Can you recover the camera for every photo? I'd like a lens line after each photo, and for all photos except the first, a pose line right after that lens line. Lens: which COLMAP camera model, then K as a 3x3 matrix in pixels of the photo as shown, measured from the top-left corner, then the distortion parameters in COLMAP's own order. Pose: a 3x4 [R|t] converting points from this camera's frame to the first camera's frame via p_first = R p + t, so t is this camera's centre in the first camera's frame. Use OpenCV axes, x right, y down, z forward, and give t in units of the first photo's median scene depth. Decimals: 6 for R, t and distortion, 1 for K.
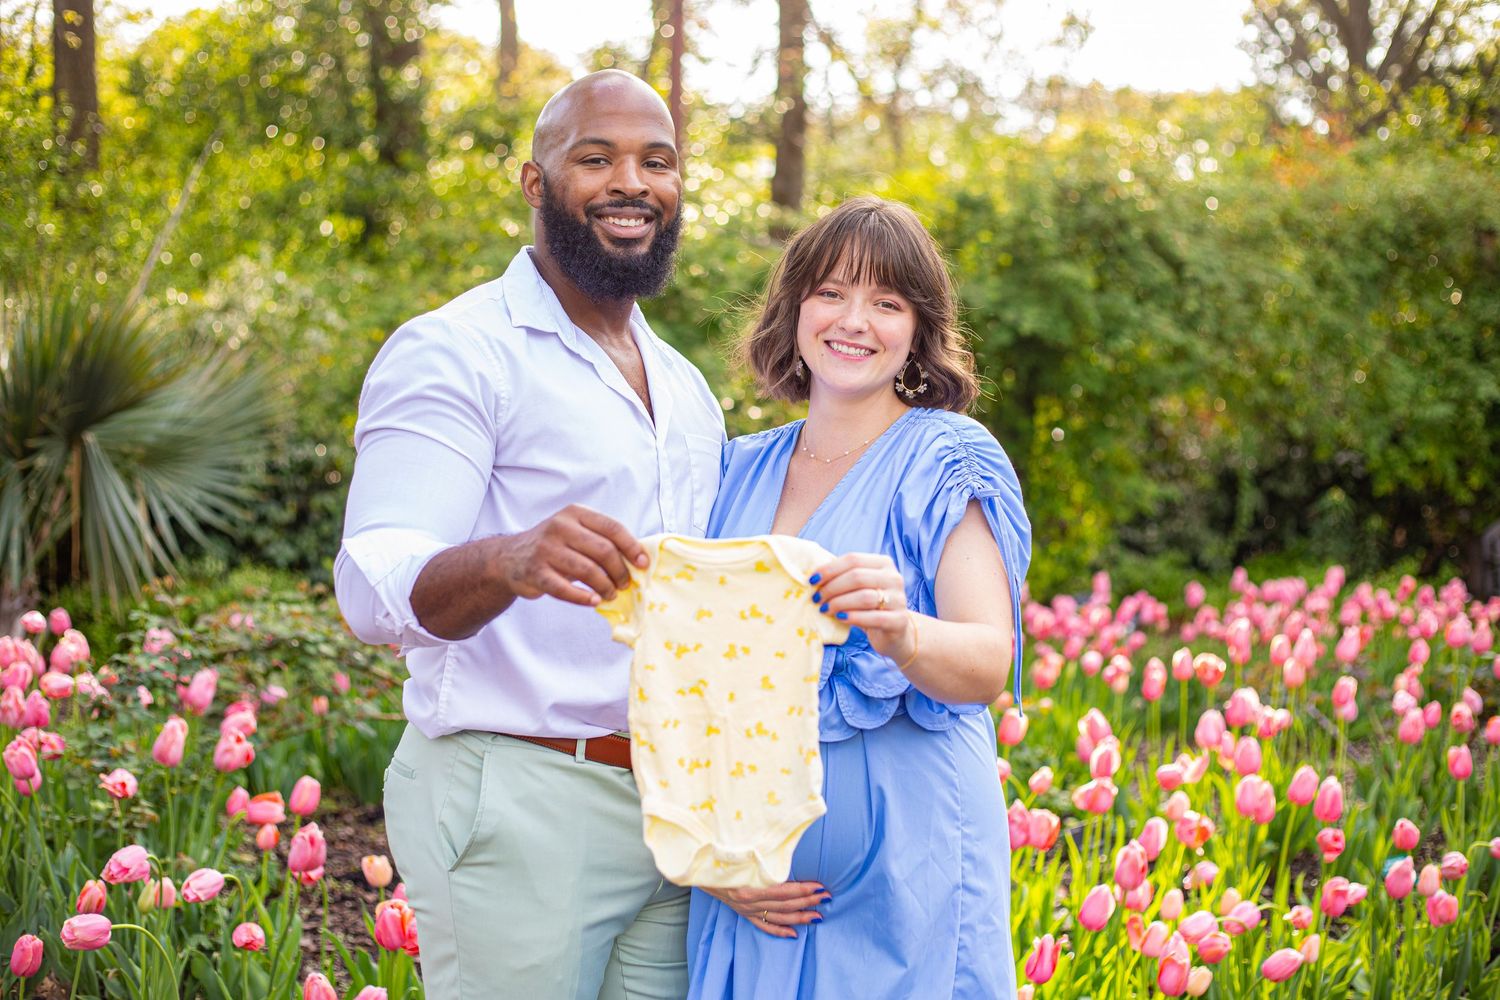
lens RADIAL K [[2134.2, 0, 749.4], [0, 2134.2, 575.0], [0, 0, 1]] dist [0.254388, -1.792593]
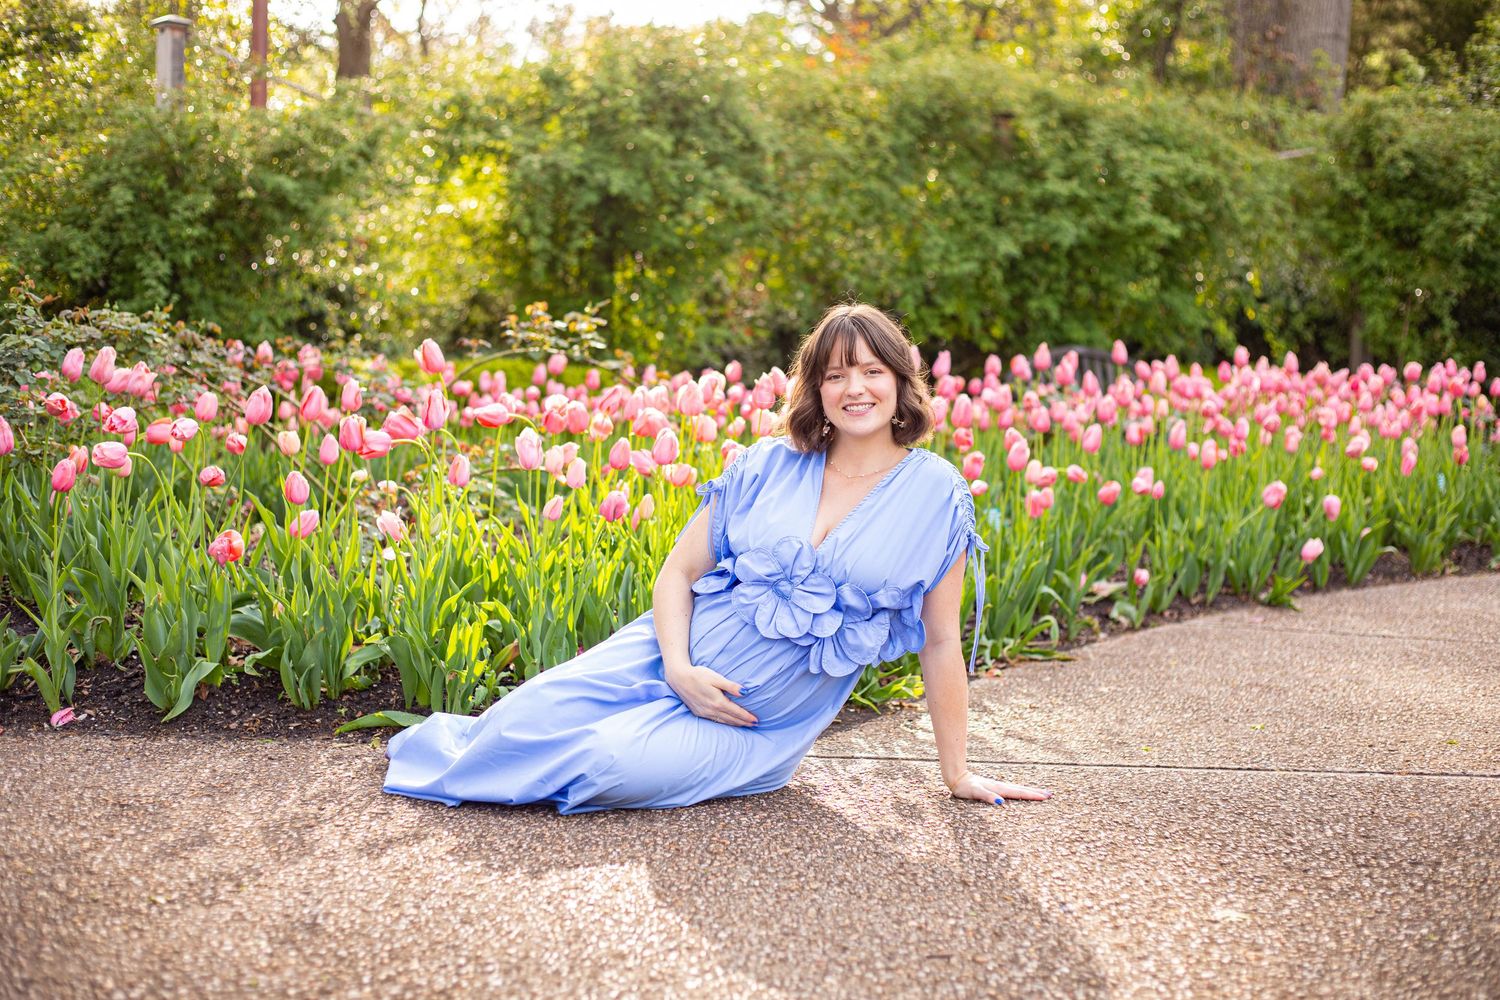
lens RADIAL K [[2178.8, 0, 748.4], [0, 2178.8, 527.1], [0, 0, 1]] dist [-0.096101, -0.077672]
pose [[0.973703, -0.022943, 0.226663, -0.062287], [0.022748, 0.999735, 0.003471, 0.058927], [-0.226682, 0.001777, 0.973967, -0.111516]]
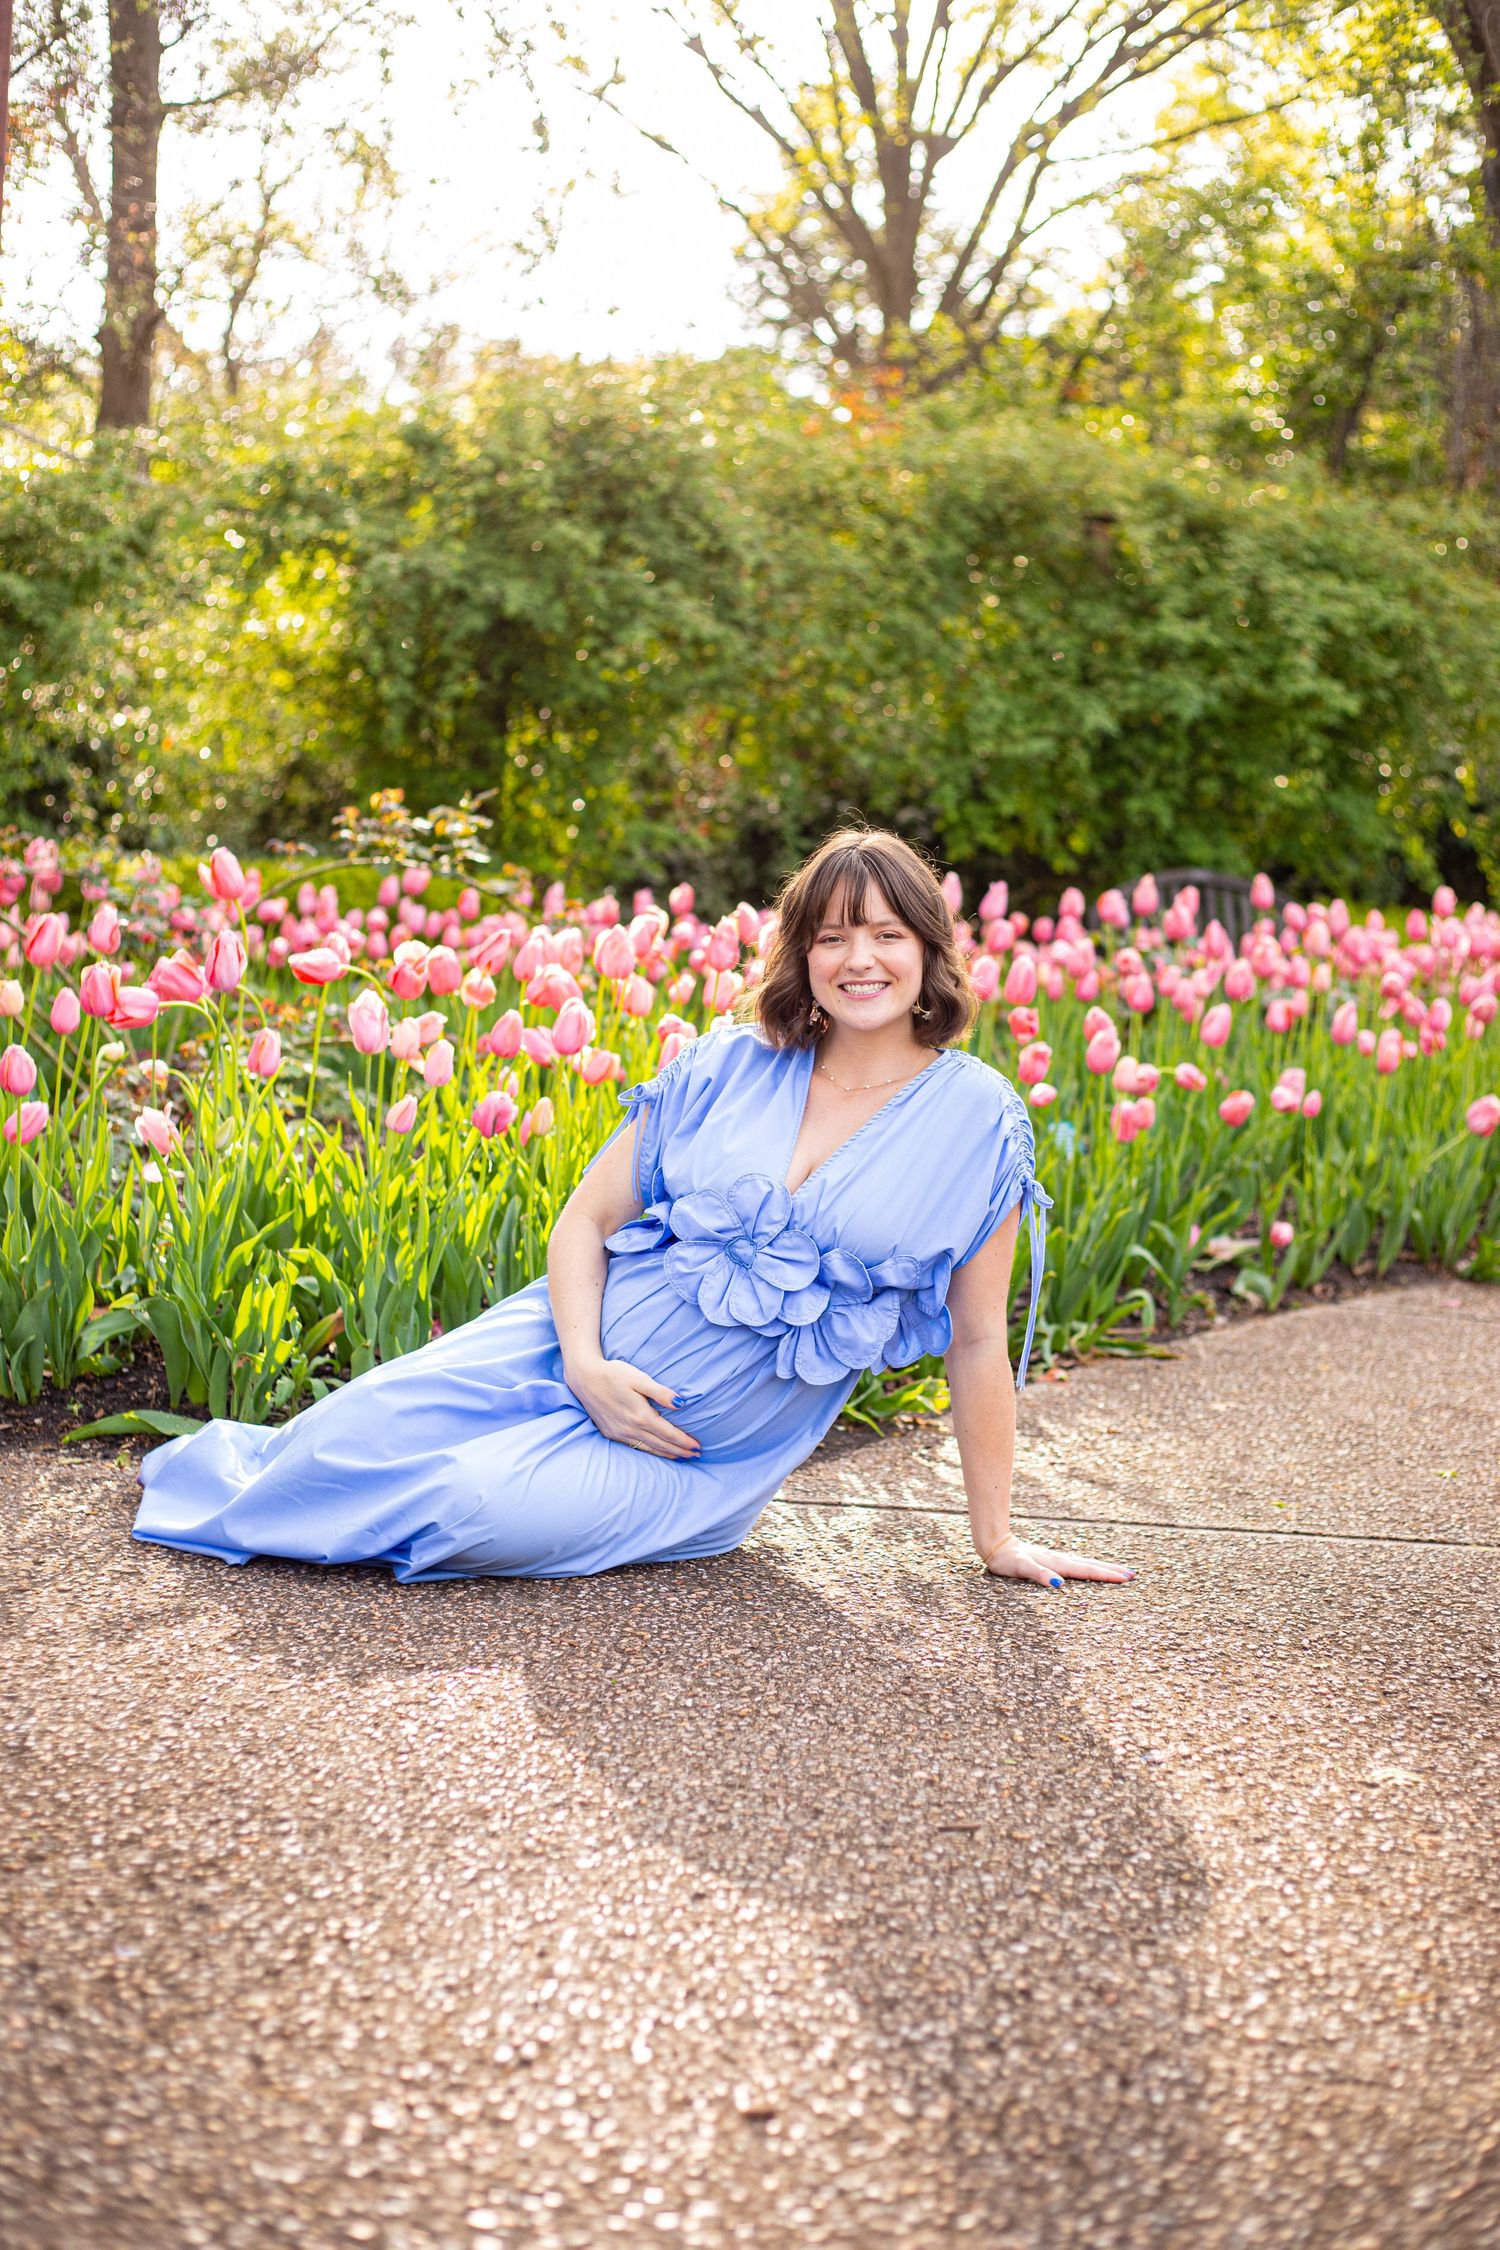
lens RADIAL K [[3268.2, 0, 749.9], [0, 3268.2, 1181.0], [0, 0, 1]] dist [-0.096101, -0.077672]
pose [[0.970091, 0.004414, 0.242700, -0.061960], [-0.010578, 0.999654, 0.024100, 0.054525], [-0.242509, -0.025947, 0.969802, -0.110782]]
